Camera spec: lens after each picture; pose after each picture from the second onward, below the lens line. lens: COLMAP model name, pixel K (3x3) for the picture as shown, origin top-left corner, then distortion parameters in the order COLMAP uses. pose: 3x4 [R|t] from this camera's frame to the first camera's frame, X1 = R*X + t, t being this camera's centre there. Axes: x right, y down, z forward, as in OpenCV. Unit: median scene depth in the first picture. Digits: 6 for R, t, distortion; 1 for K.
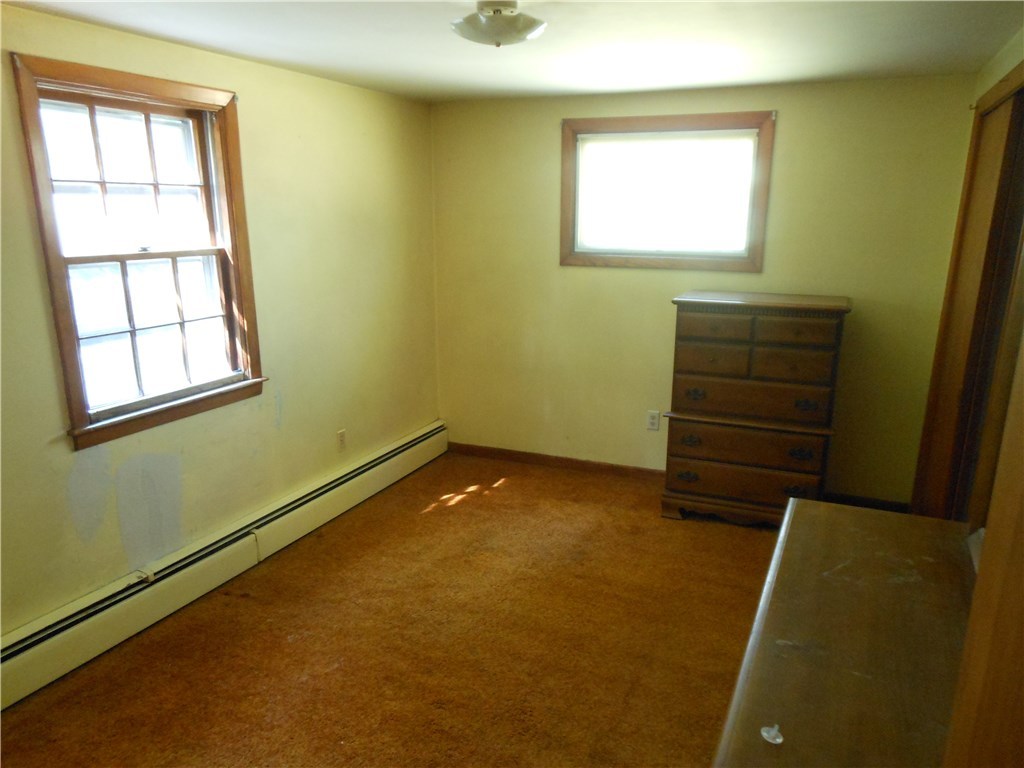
lens RADIAL K [[740.9, 0, 532.7], [0, 740.9, 410.0], [0, 0, 1]] dist [0.027073, 0.002158]
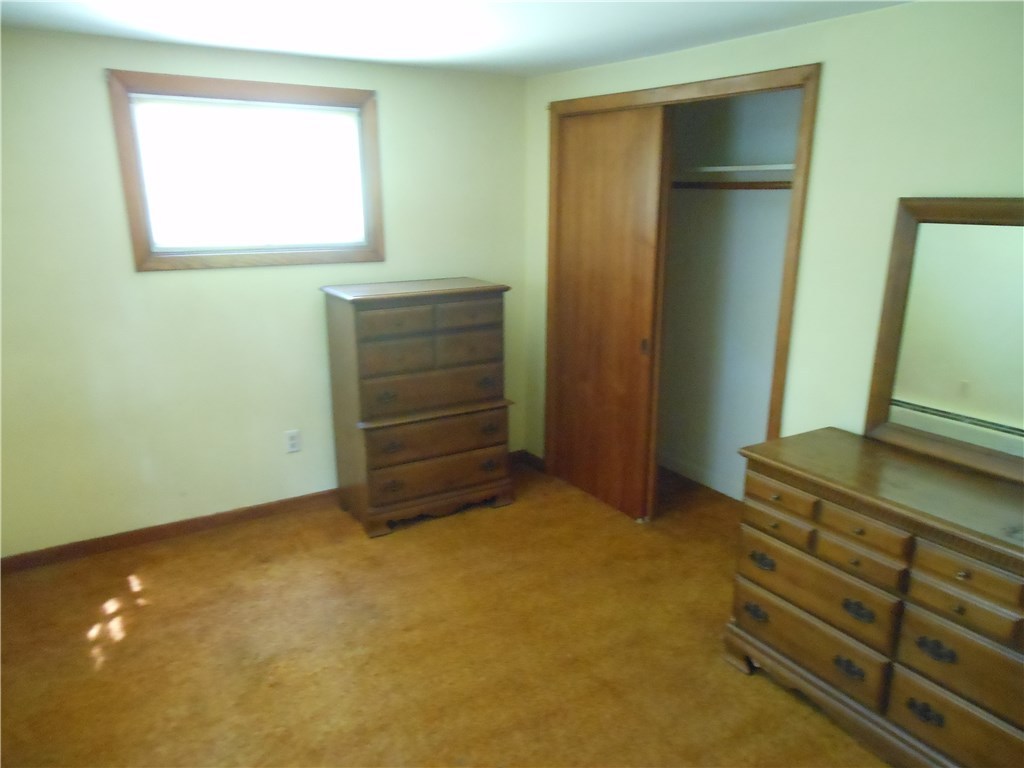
lens RADIAL K [[740.9, 0, 532.7], [0, 740.9, 410.0], [0, 0, 1]] dist [0.027073, 0.002158]
pose [[0.591598, -0.234884, 0.771260, -0.383531], [0.213897, 0.968066, 0.130750, -0.086174], [-0.777342, 0.087619, 0.622947, 0.279958]]
